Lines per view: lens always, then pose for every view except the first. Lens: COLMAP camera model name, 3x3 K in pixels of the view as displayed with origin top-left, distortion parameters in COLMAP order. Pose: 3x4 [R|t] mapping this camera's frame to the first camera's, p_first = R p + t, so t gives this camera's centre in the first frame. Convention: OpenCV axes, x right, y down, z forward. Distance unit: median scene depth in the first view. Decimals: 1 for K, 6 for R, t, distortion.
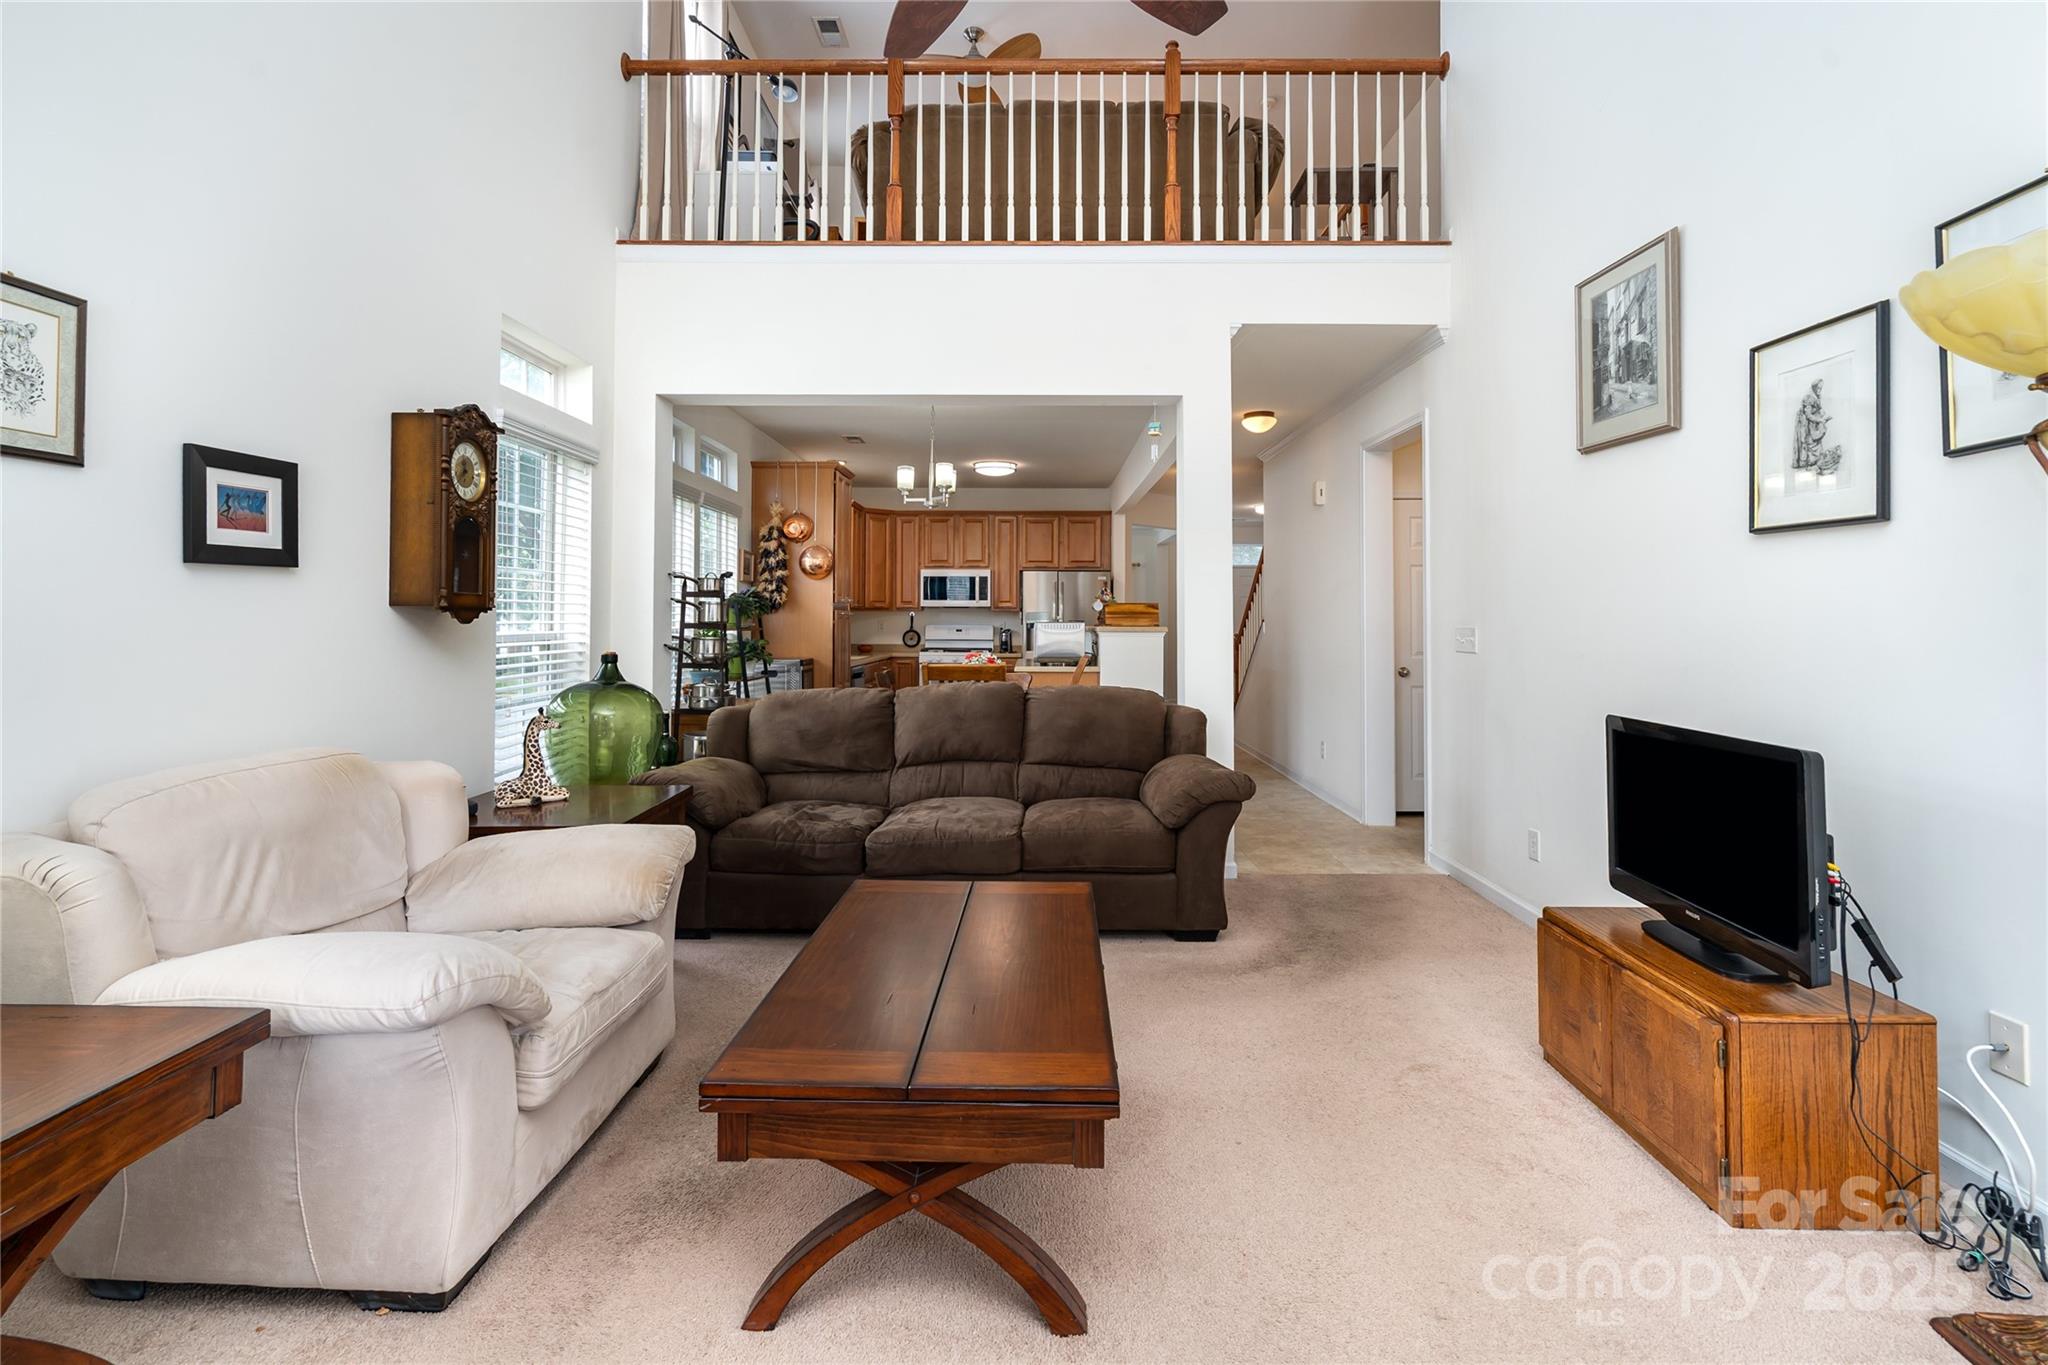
lens RADIAL K [[929.8, 0, 1040.3], [0, 929.8, 597.9], [0, 0, 1]] dist [-0.004299, 0.000372]
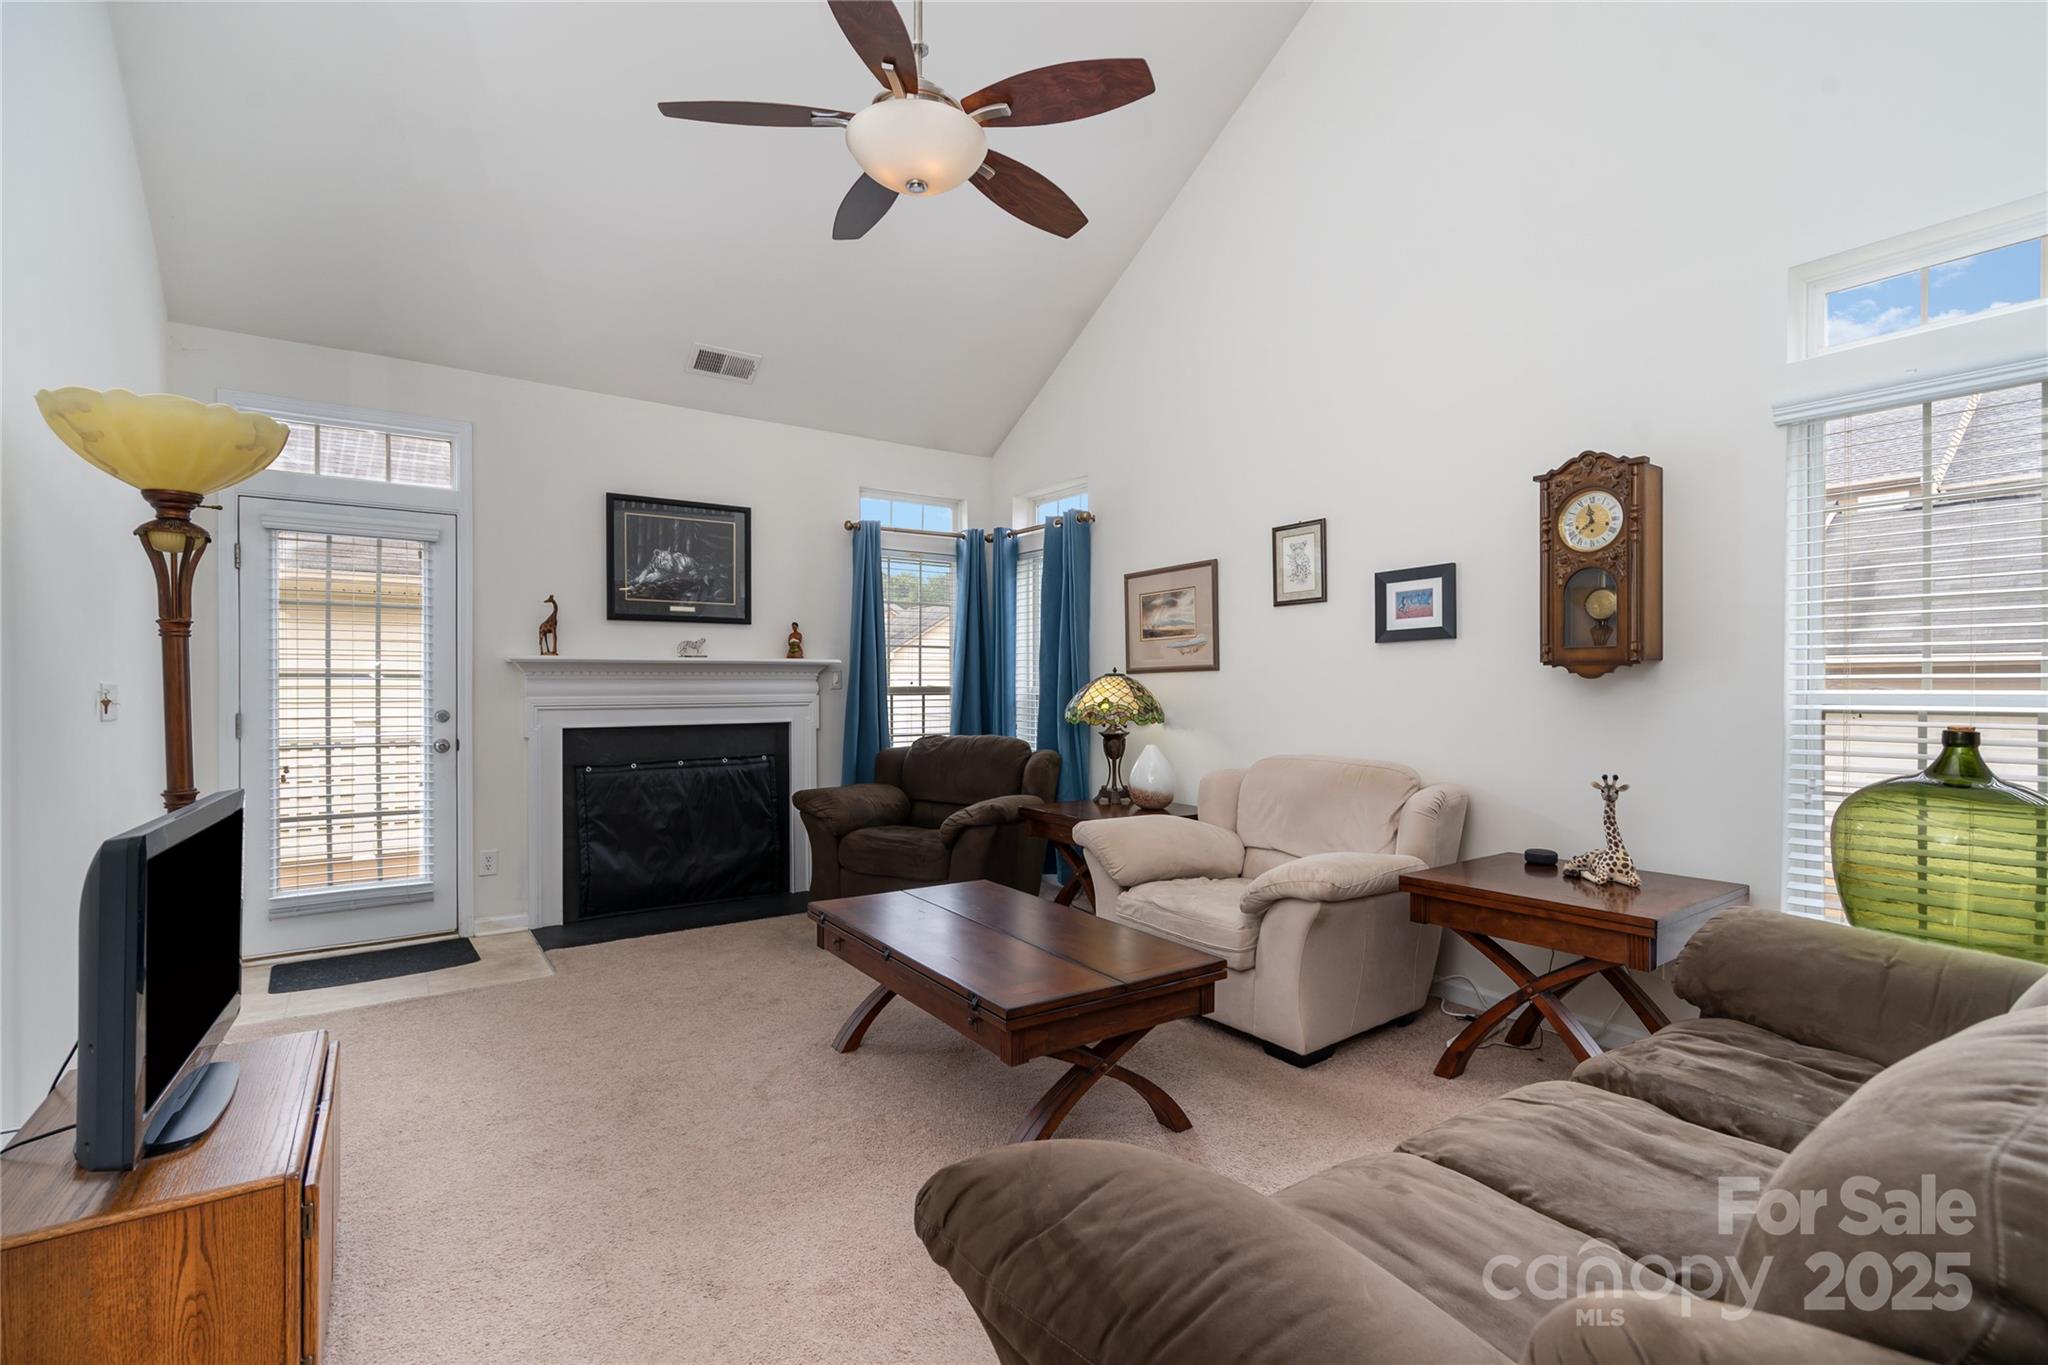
lens RADIAL K [[929.8, 0, 1029.7], [0, 929.8, 683.7], [0, 0, 1]] dist [-0.004299, 0.000372]
pose [[-0.821584, -0.003304, -0.570078, 0.412070], [0.009806, 0.999753, -0.019926, 0.046342], [0.570004, -0.021961, -0.821349, 1.436906]]
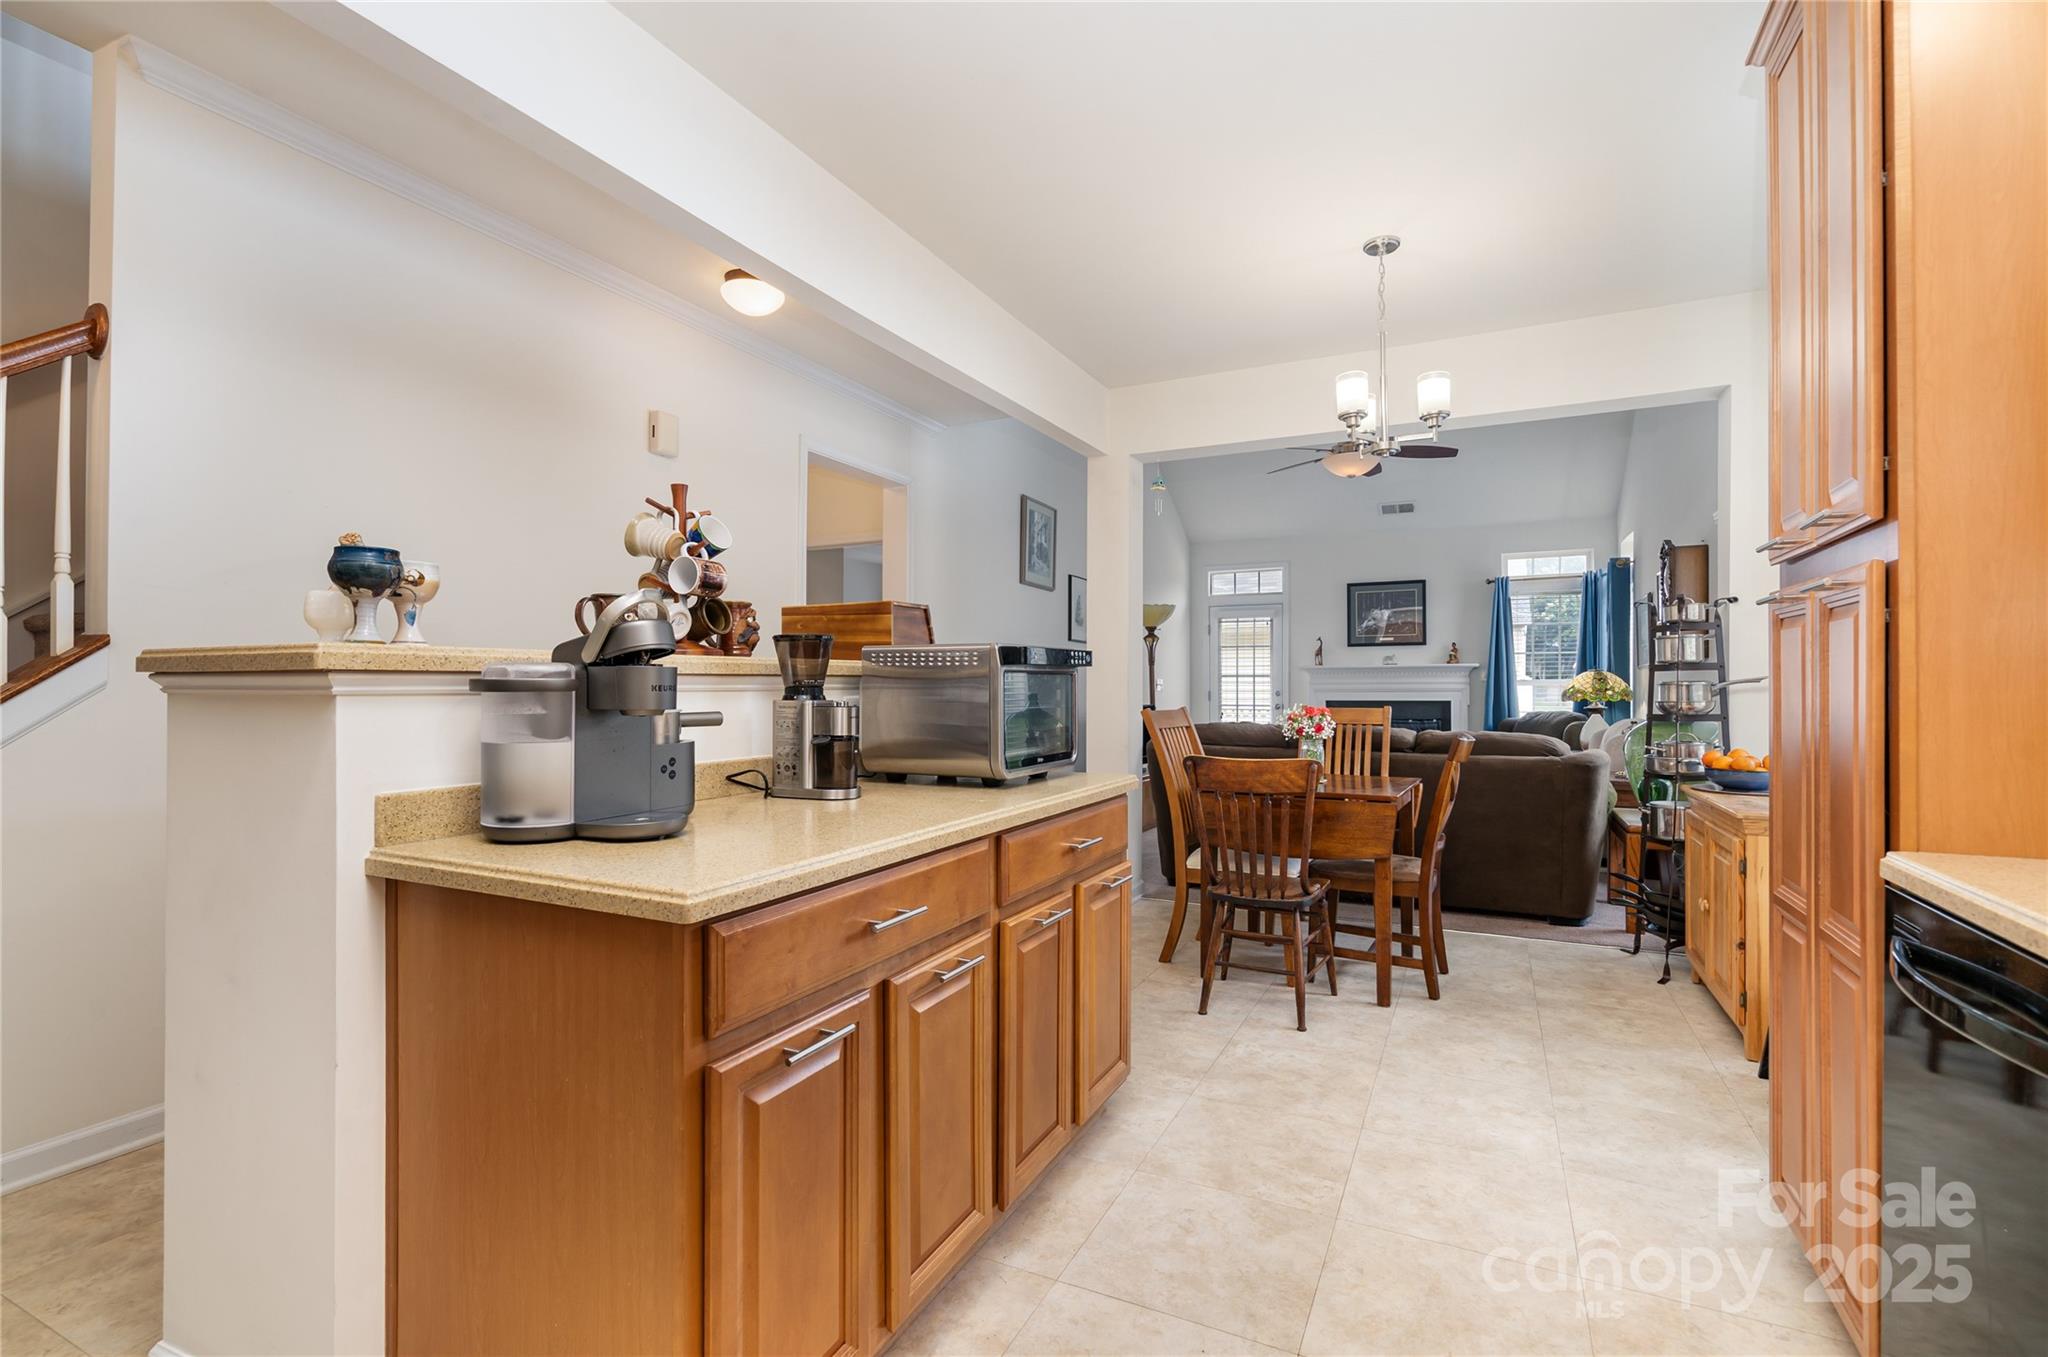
lens RADIAL K [[929.8, 0, 1028.6], [0, 929.8, 678.4], [0, 0, 1]] dist [-0.004299, 0.000372]
pose [[-0.891136, 0.002773, 0.453728, -0.334109], [-0.011064, 0.999551, -0.027840, 0.103942], [-0.453601, -0.029830, -0.890705, 2.979617]]
